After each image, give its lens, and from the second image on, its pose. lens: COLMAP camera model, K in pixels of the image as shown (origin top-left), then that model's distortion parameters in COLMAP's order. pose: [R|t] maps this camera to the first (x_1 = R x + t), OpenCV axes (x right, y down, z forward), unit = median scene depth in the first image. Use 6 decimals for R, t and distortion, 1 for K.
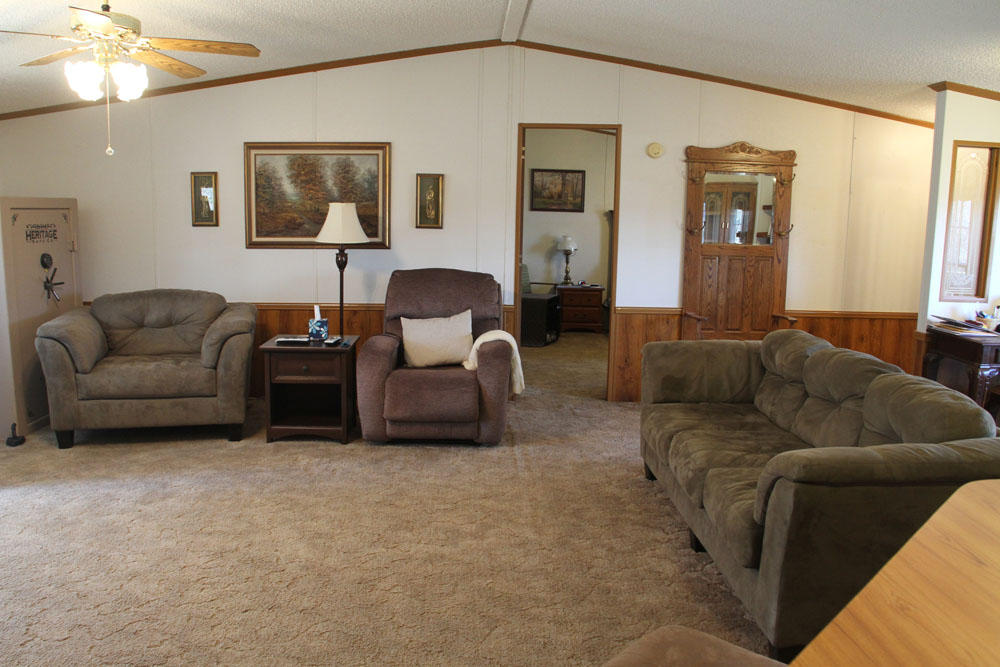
lens RADIAL K [[817.0, 0, 494.9], [0, 817.0, 344.2], [0, 0, 1]] dist [-0.172013, 0.112703]
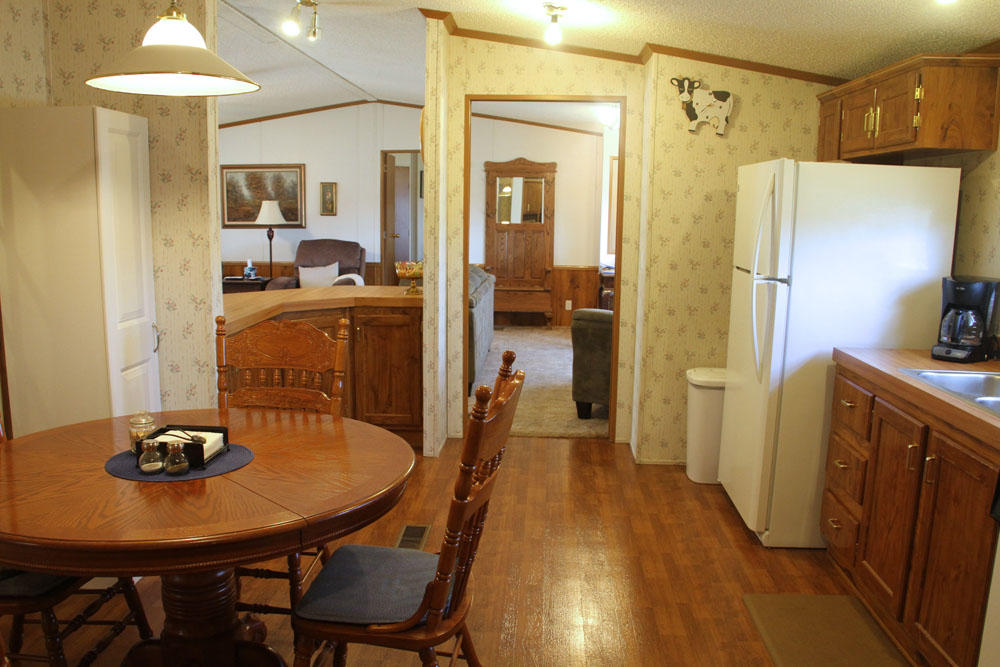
lens RADIAL K [[817.0, 0, 501.9], [0, 817.0, 342.4], [0, 0, 1]] dist [-0.172013, 0.112703]
pose [[0.995959, 0.009861, -0.089264, 0.452412], [-0.009547, 0.999947, 0.003942, 0.112953], [0.089298, -0.003074, 0.996000, -0.645226]]
